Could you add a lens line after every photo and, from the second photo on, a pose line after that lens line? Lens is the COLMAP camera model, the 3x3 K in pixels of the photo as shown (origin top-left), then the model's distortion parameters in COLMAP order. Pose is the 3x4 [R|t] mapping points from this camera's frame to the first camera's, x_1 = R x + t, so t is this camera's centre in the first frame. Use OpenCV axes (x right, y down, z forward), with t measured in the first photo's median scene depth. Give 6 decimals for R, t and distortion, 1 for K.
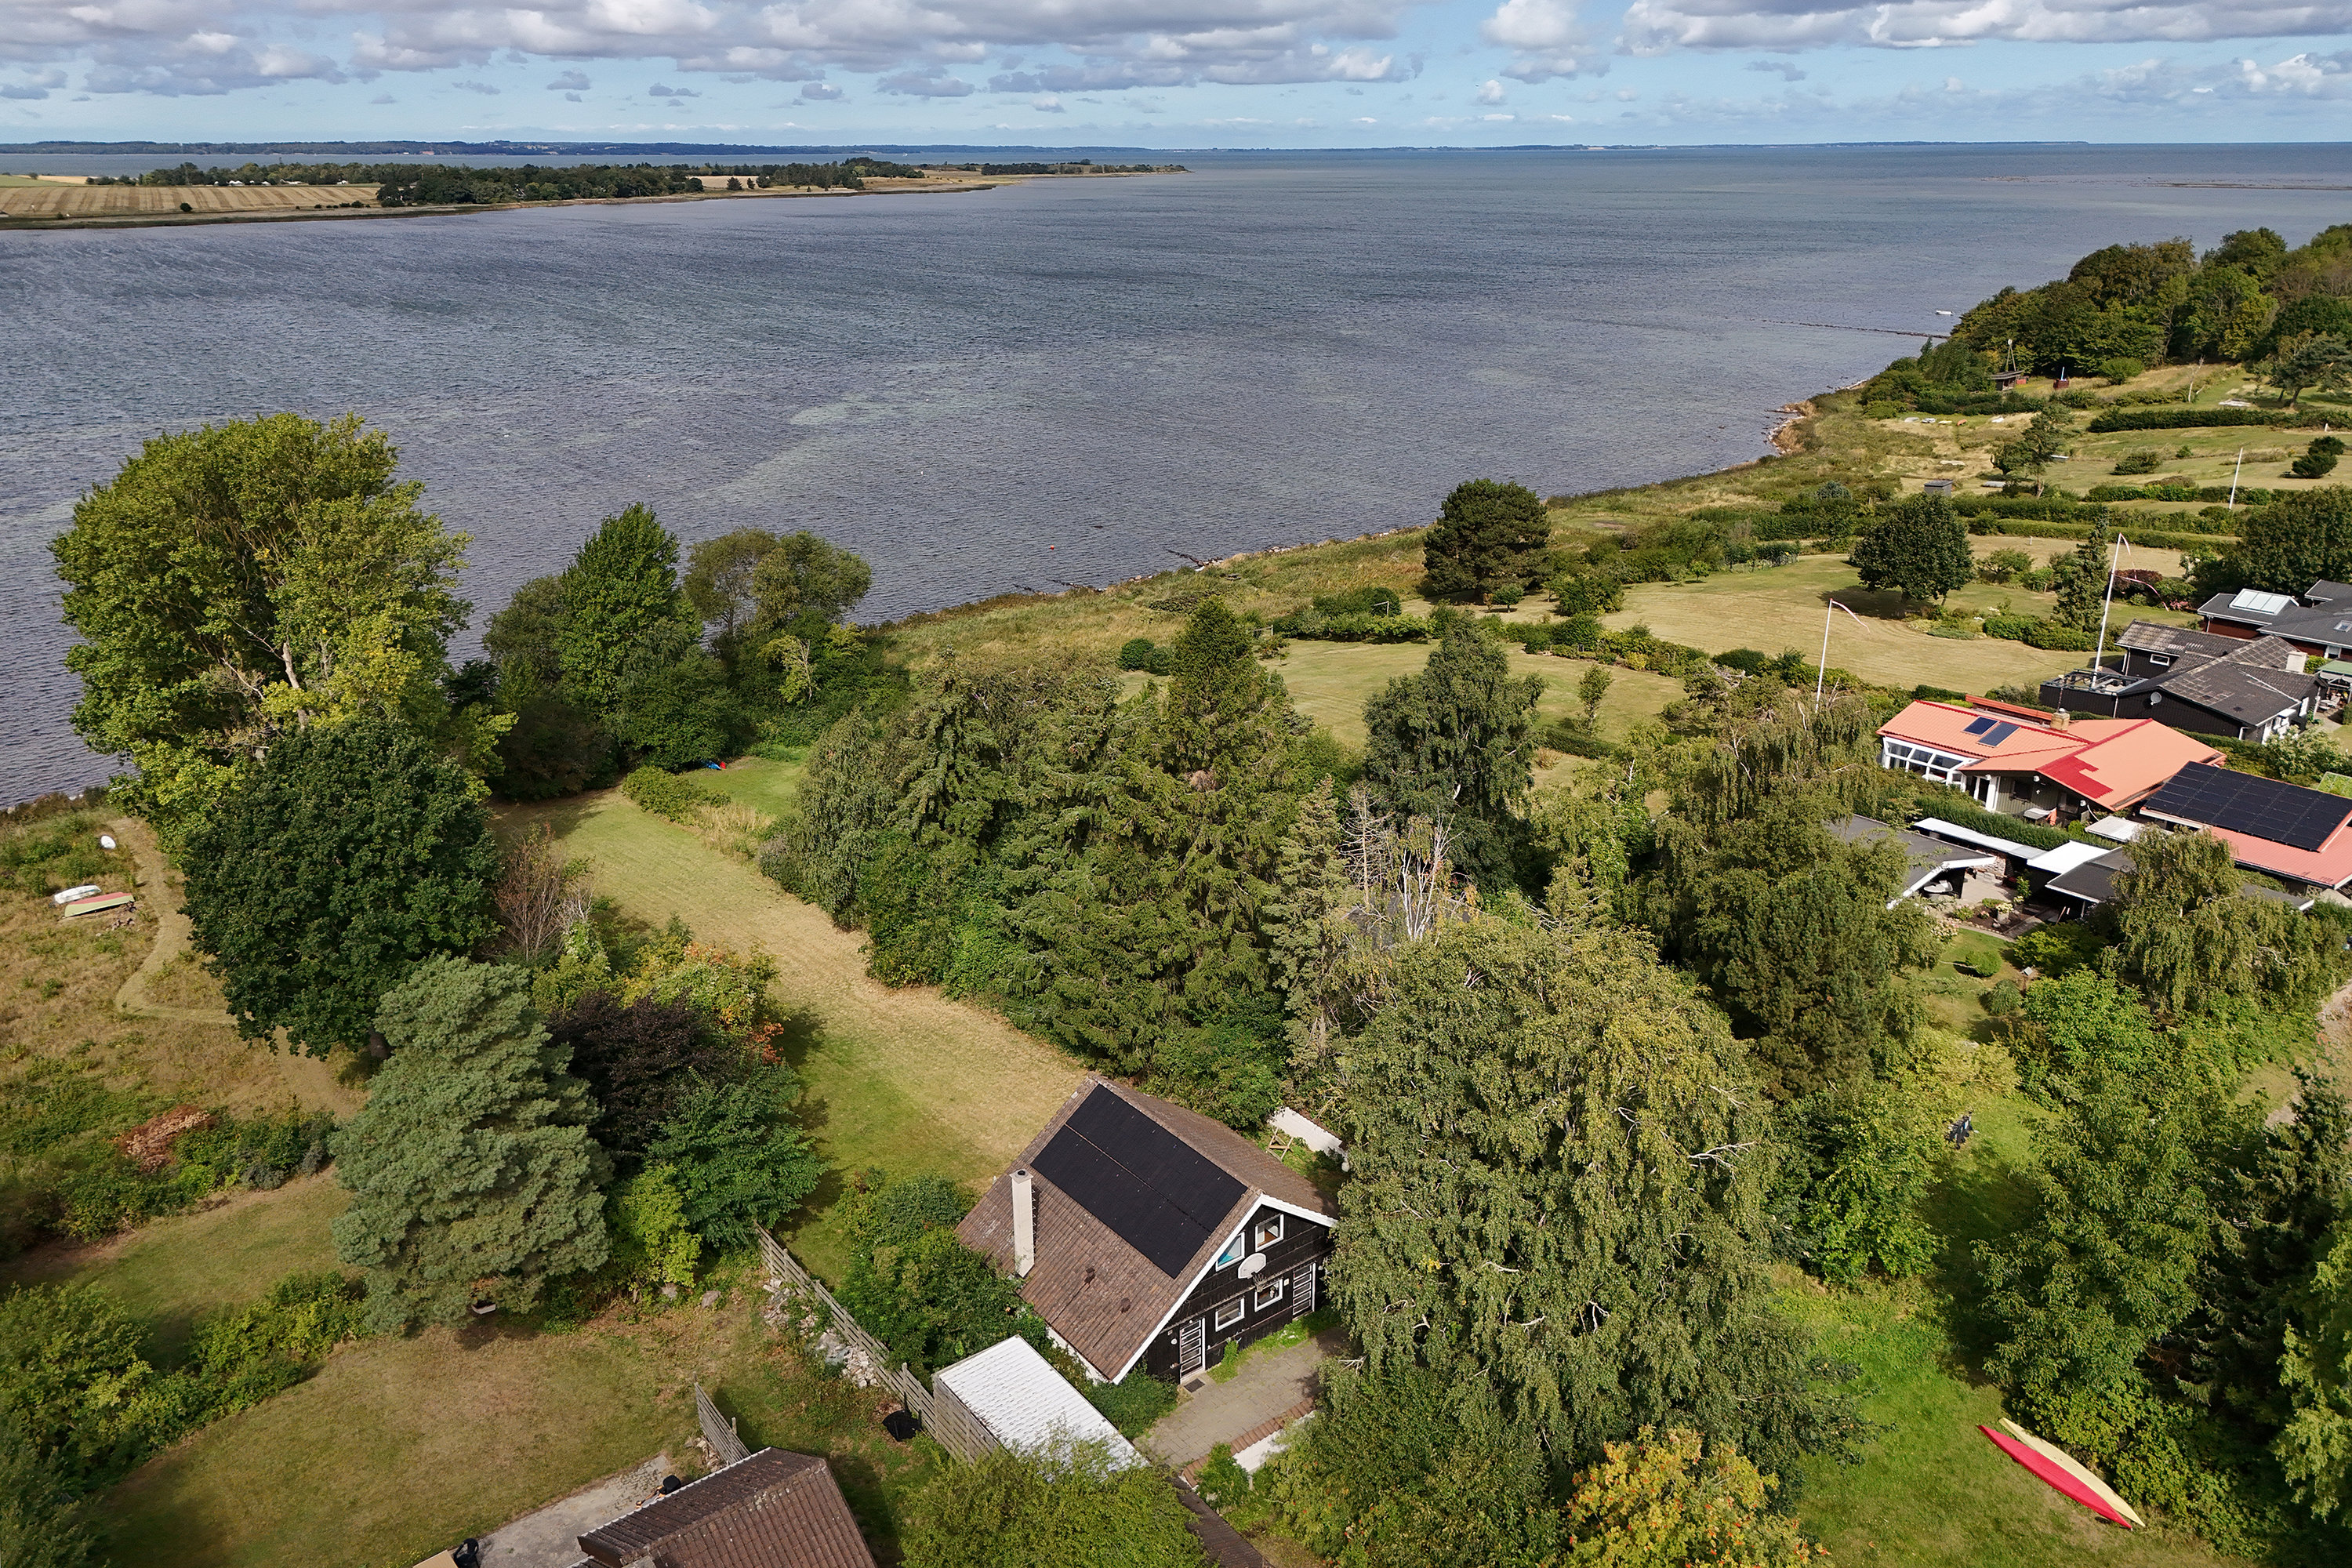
lens RADIAL K [[1750.3, 0, 1175.8], [0, 1750.3, 770.6], [0, 0, 1]] dist [0.054501, -0.024054]
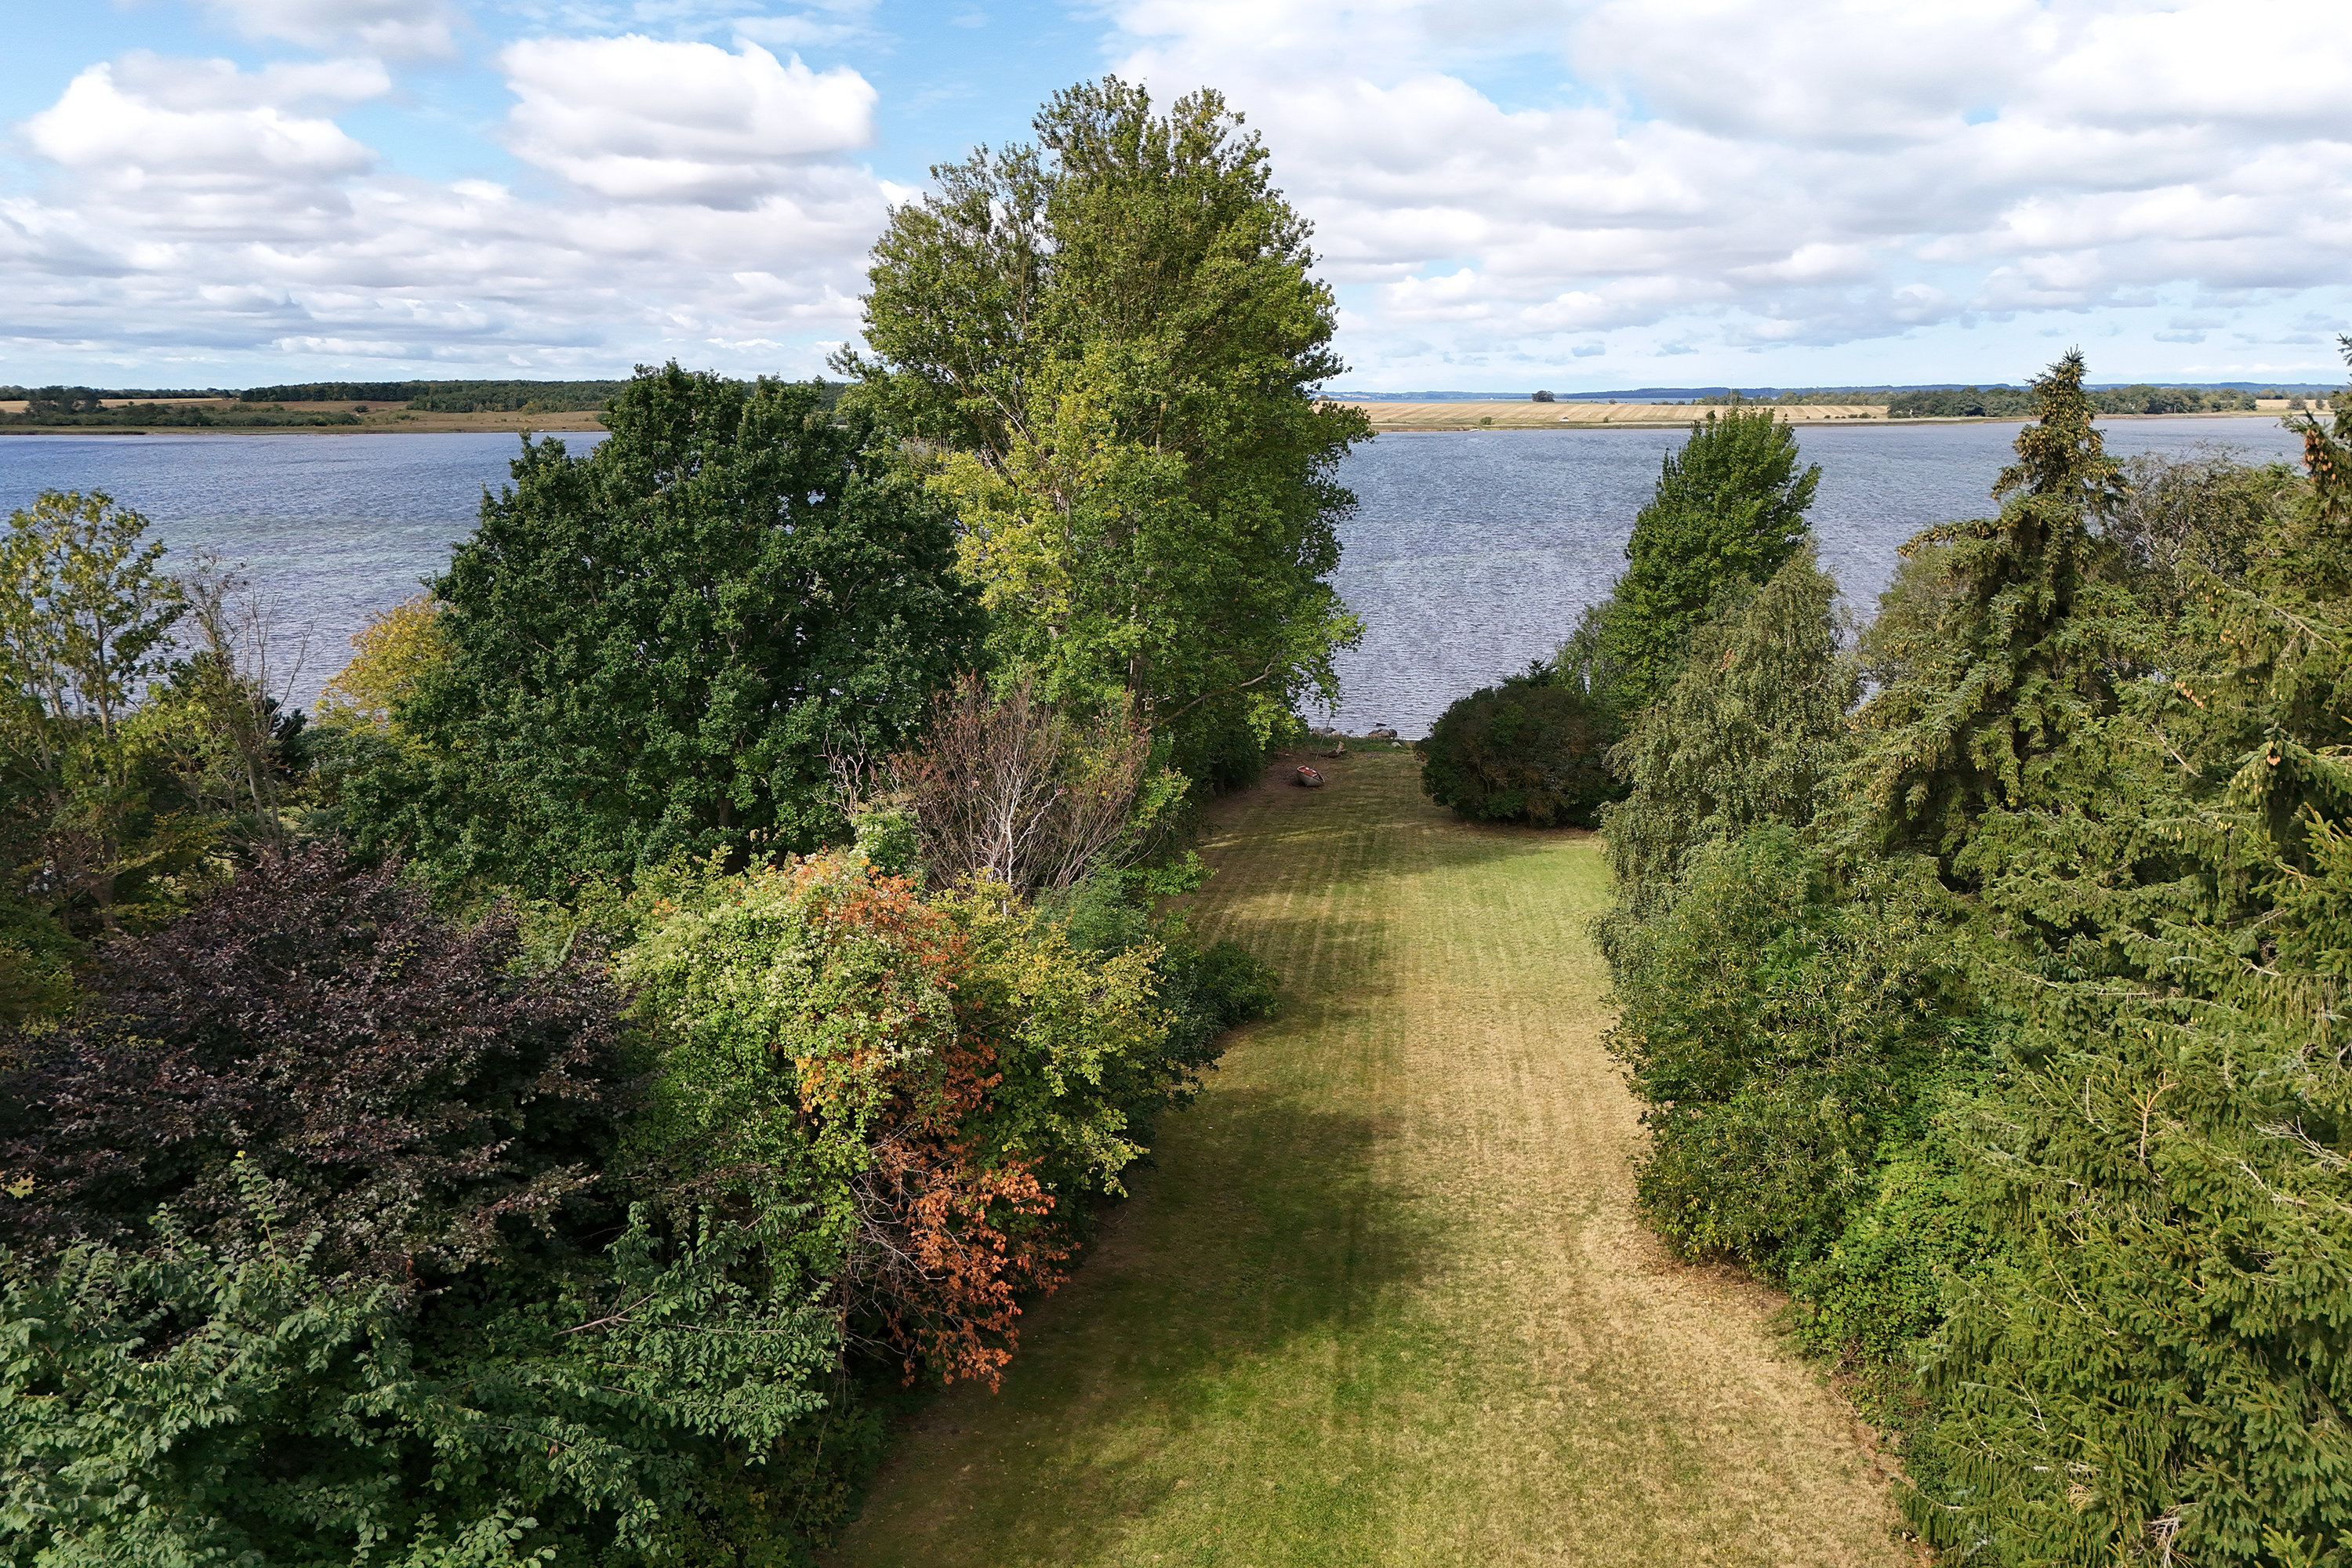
lens RADIAL K [[1750.3, 0, 1181.6], [0, 1750.3, 747.1], [0, 0, 1]] dist [0.054501, -0.024054]
pose [[0.704214, 0.144101, -0.695210, 0.005854], [-0.238387, 0.970332, -0.040347, 0.087484], [0.668771, 0.194142, 0.717673, 0.925560]]
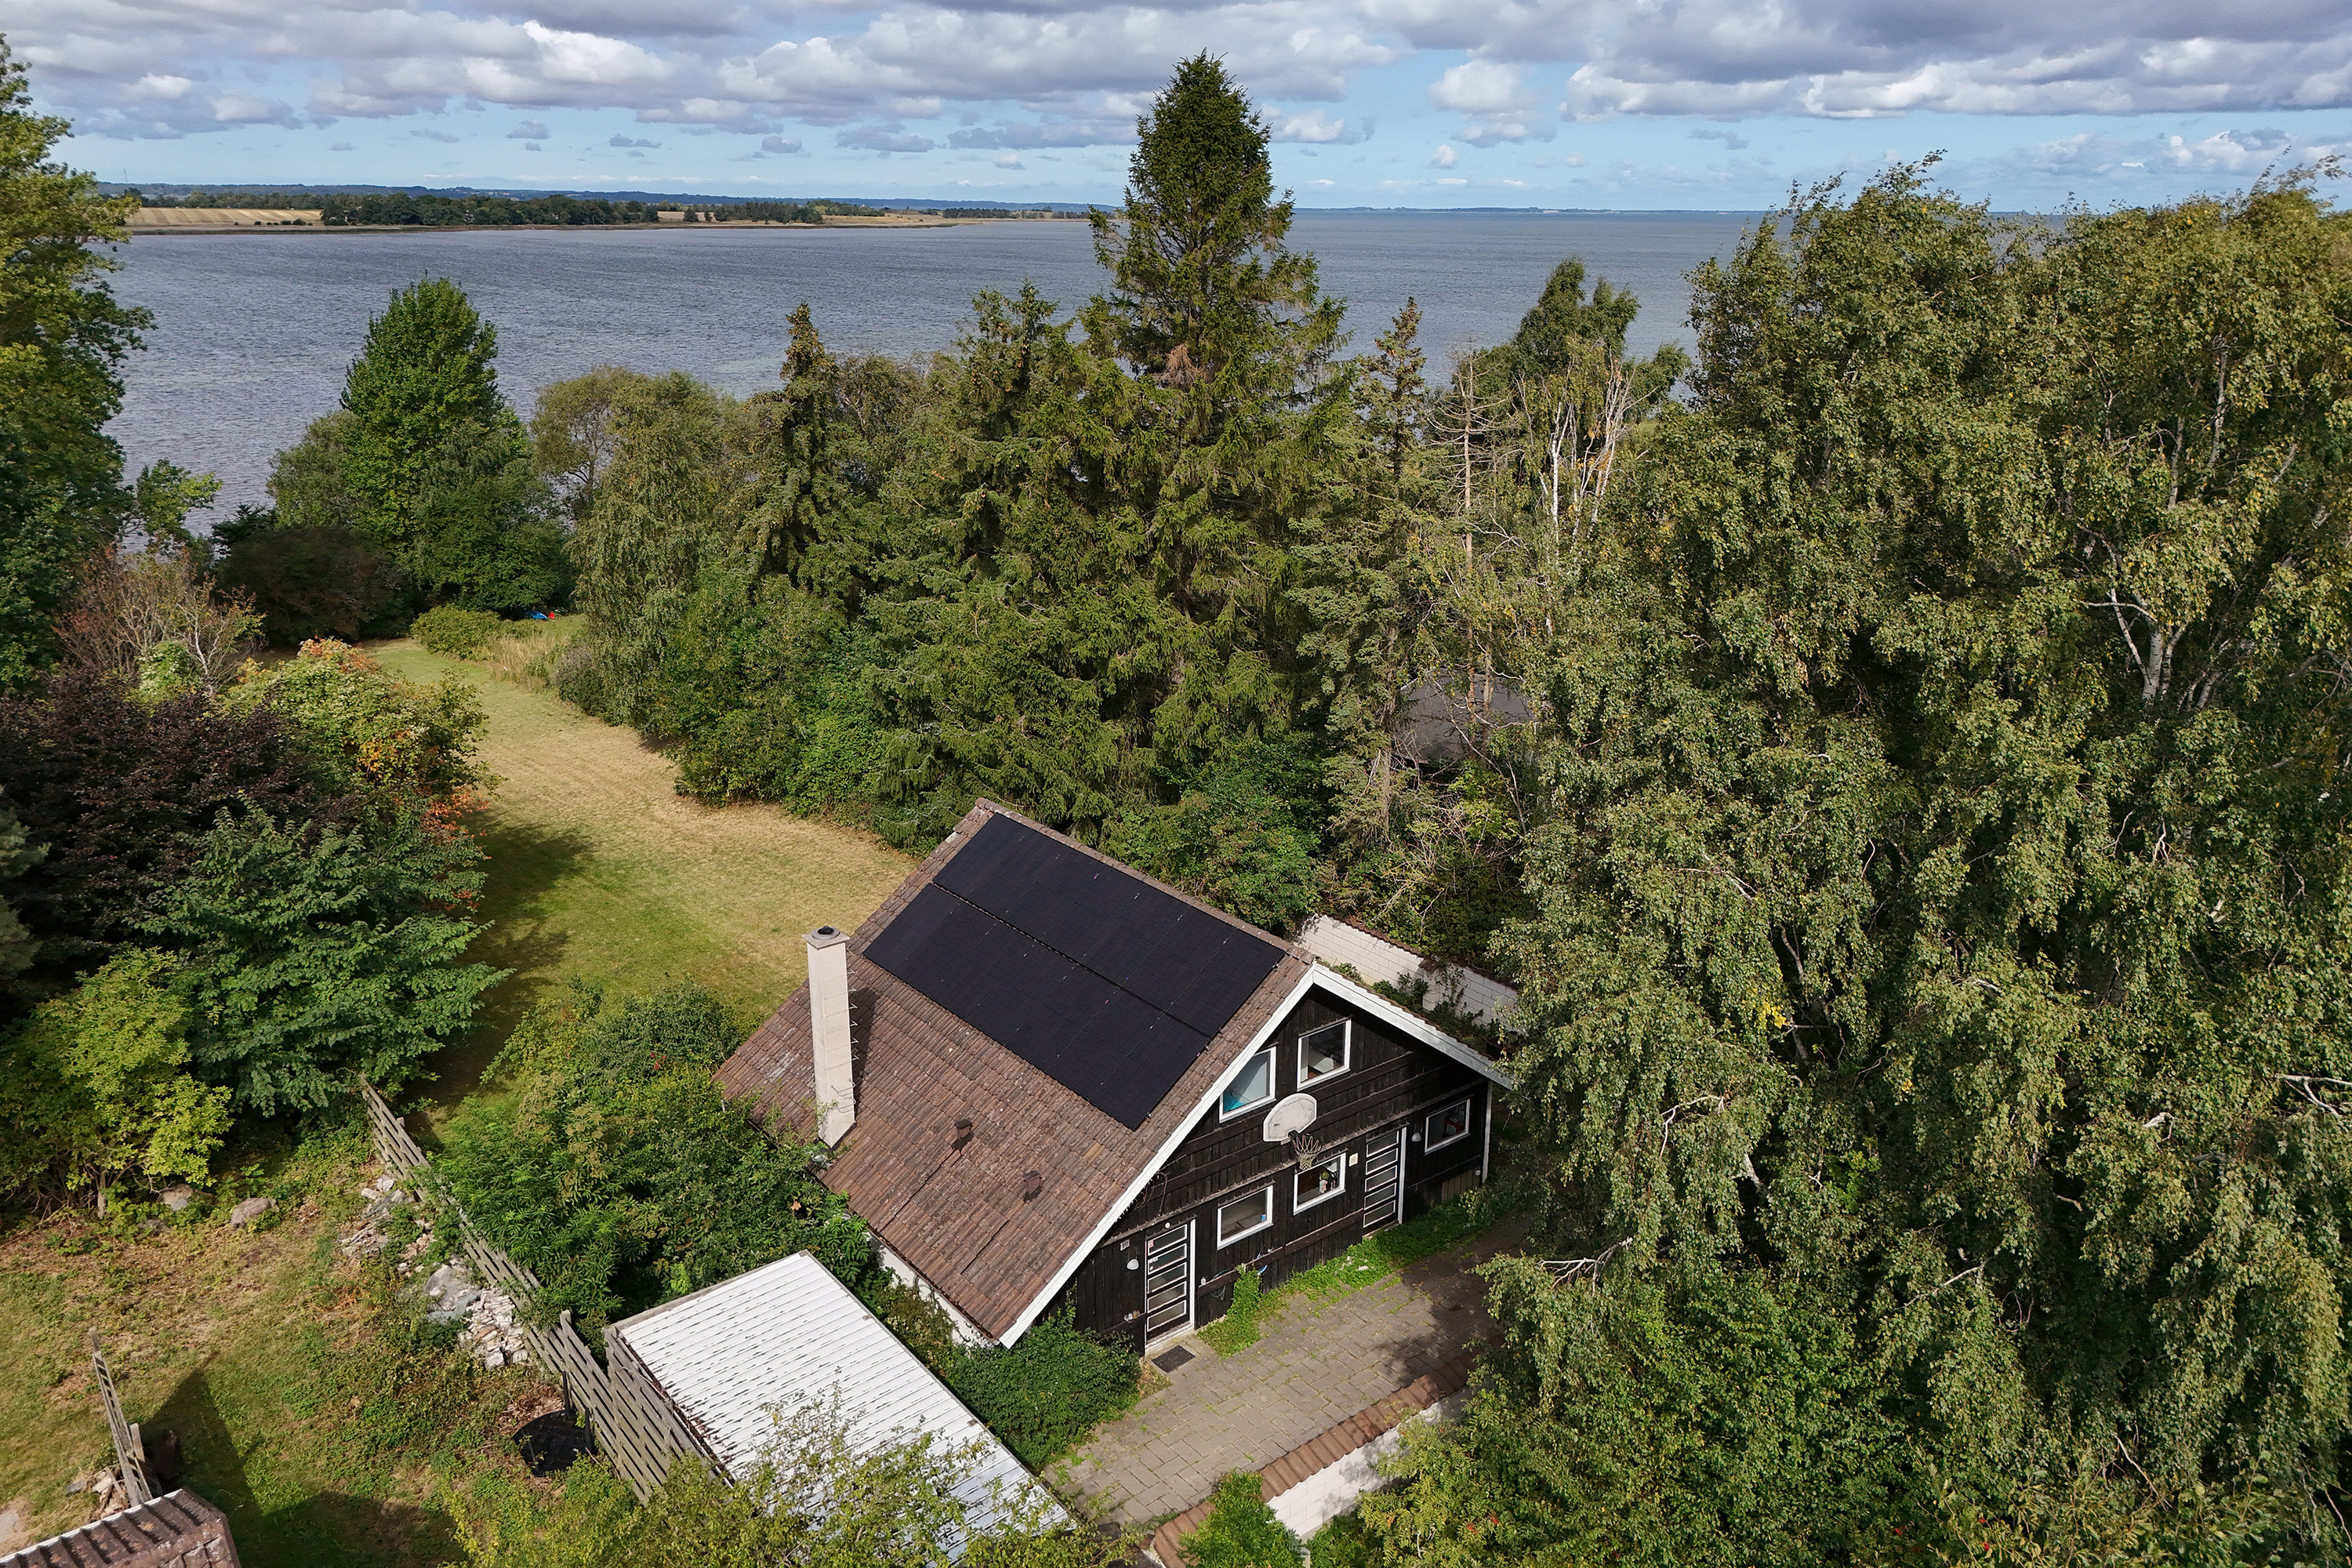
lens RADIAL K [[1750.3, 0, 1173.8], [0, 1750.3, 783.8], [0, 0, 1]] dist [0.054501, -0.024054]
pose [[0.999719, 0.006684, 0.022755, -0.001332], [-0.006207, 0.999761, -0.020942, 0.182579], [-0.022889, 0.020795, 0.999522, 0.464585]]
